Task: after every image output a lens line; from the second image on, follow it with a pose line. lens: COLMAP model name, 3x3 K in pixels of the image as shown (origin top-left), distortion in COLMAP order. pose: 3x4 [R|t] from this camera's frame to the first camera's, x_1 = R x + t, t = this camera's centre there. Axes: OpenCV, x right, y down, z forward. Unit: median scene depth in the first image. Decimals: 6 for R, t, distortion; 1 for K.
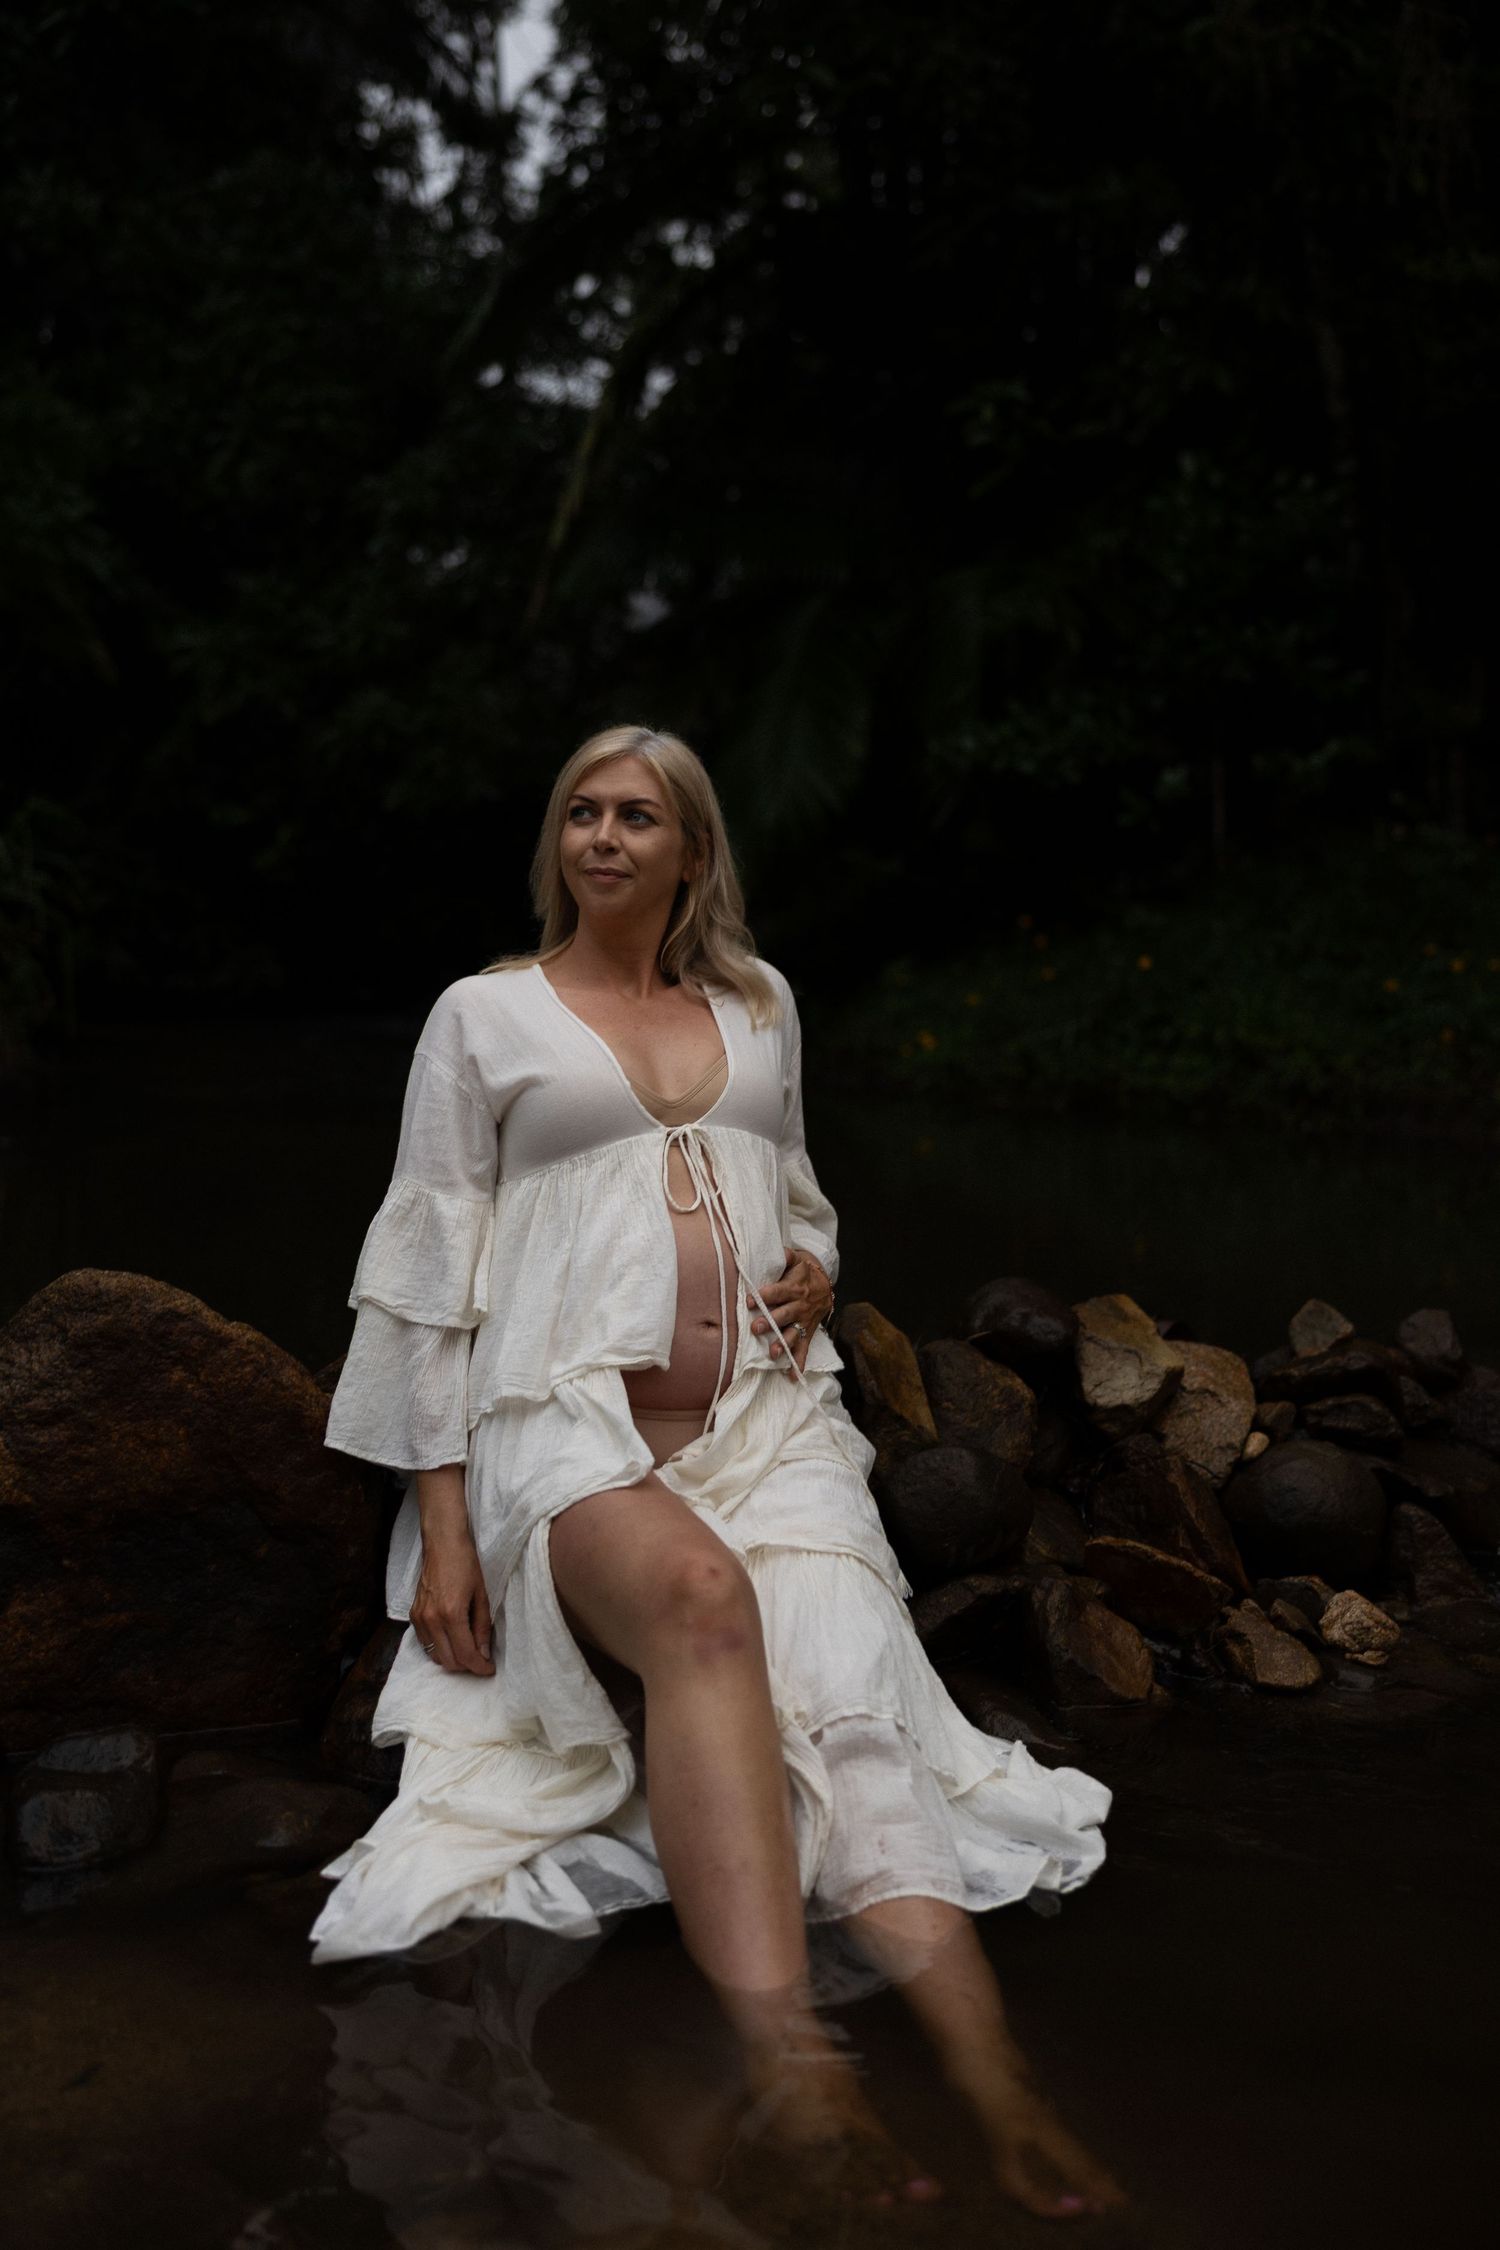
lens RADIAL K [[2491.3, 0, 750.0], [0, 2491.3, 1125.0], [0, 0, 1]] dist [0.014383, -0.011033]
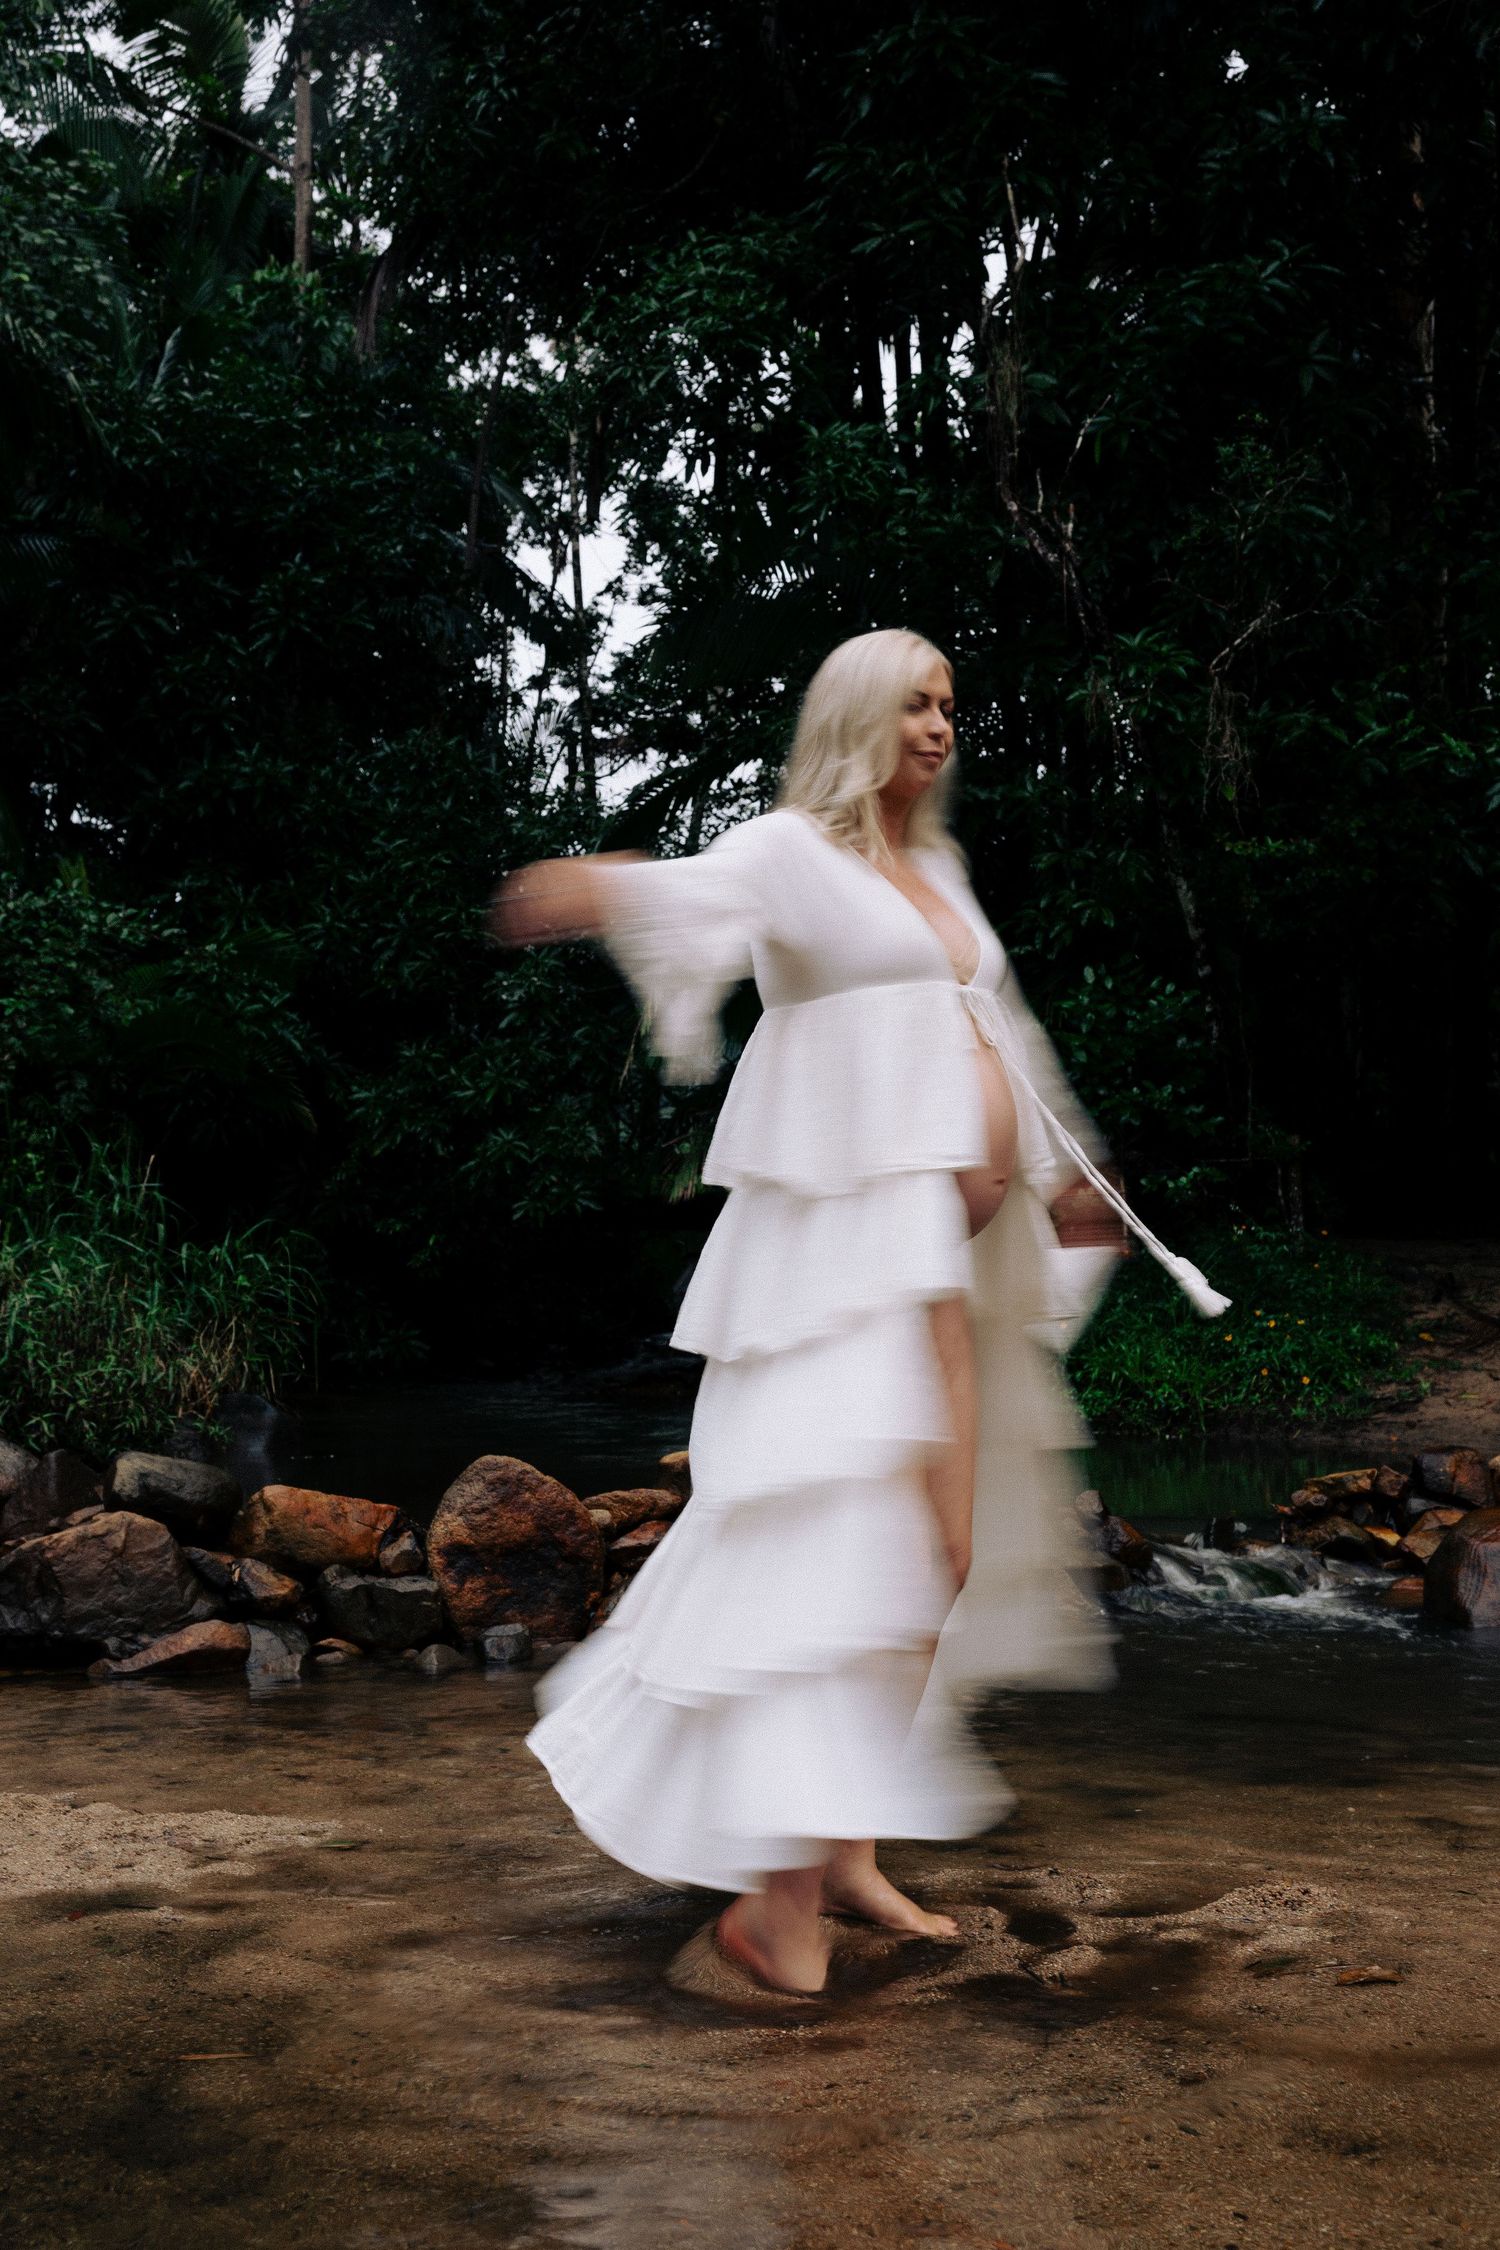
lens RADIAL K [[2424.5, 0, 781.3], [0, 2424.5, 1166.8], [0, 0, 1]] dist [-0.001656, 0.027491]
pose [[0.999722, -0.019771, -0.012817, 0.054924], [0.017884, 0.990878, -0.133567, 0.084878], [0.015341, 0.133300, 0.990957, -1.221086]]
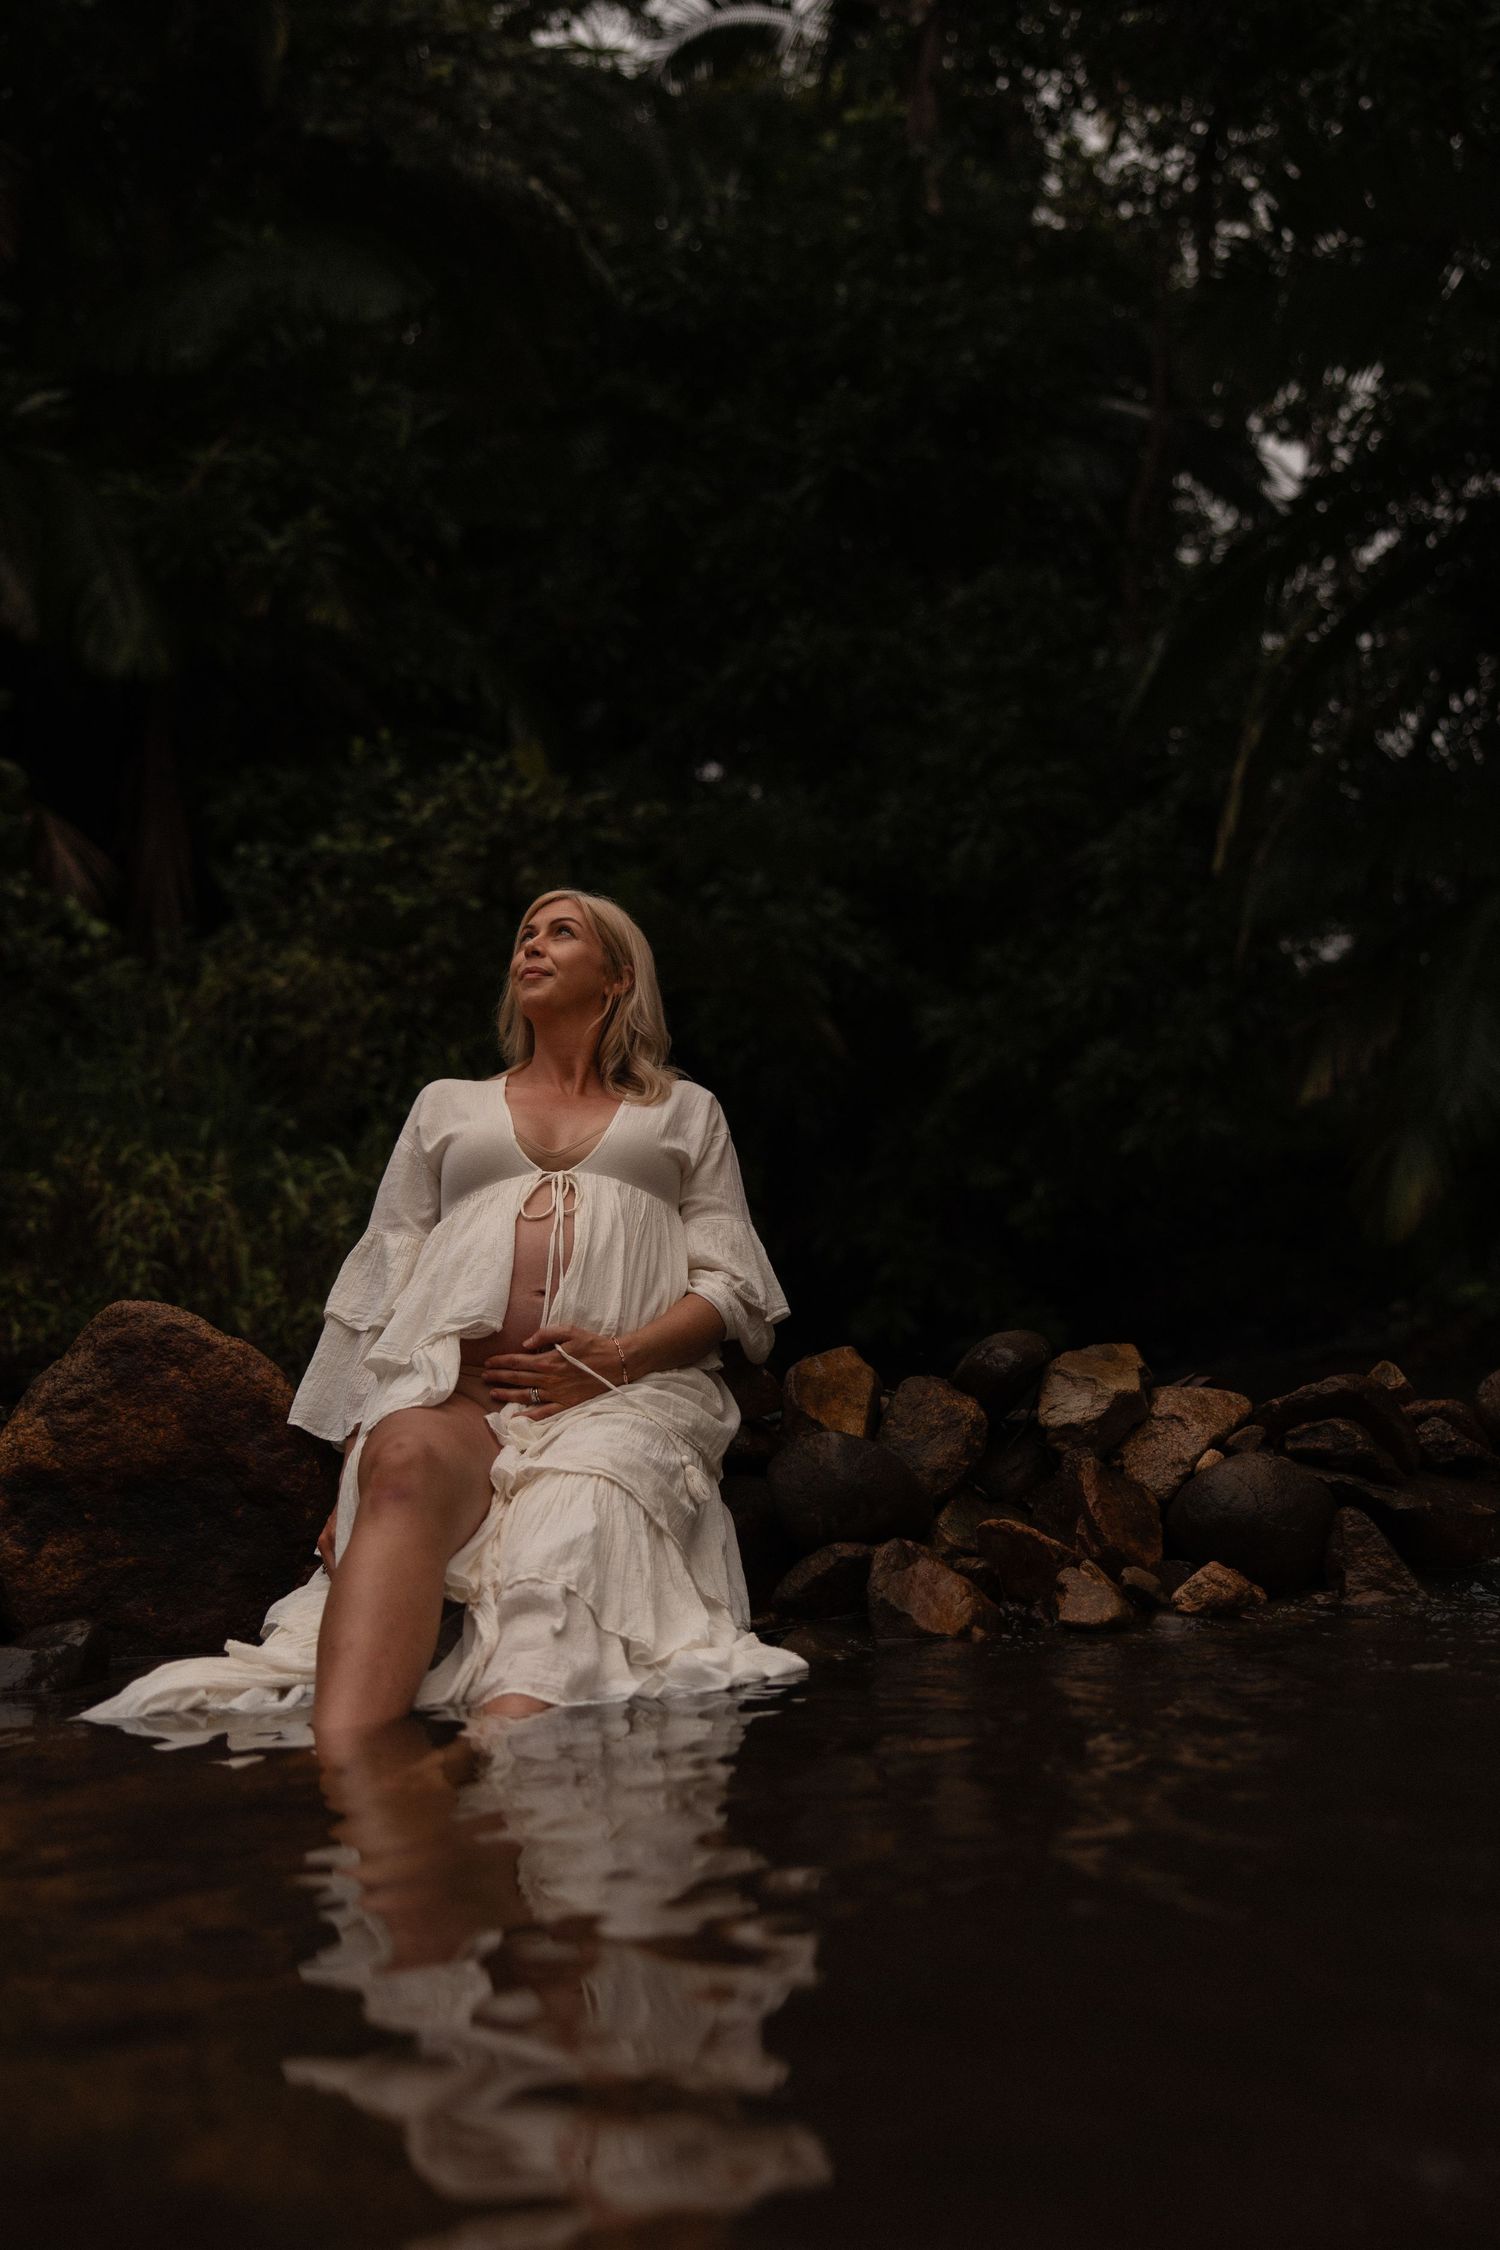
lens RADIAL K [[2572.8, 0, 737.0], [0, 2572.8, 1138.5], [0, 0, 1]] dist [0.008349, -0.015594]
pose [[0.925003, -0.091567, -0.368761, 0.444752], [0.030921, 0.985449, -0.167136, 0.174471], [0.378699, 0.143199, 0.914375, -0.101215]]
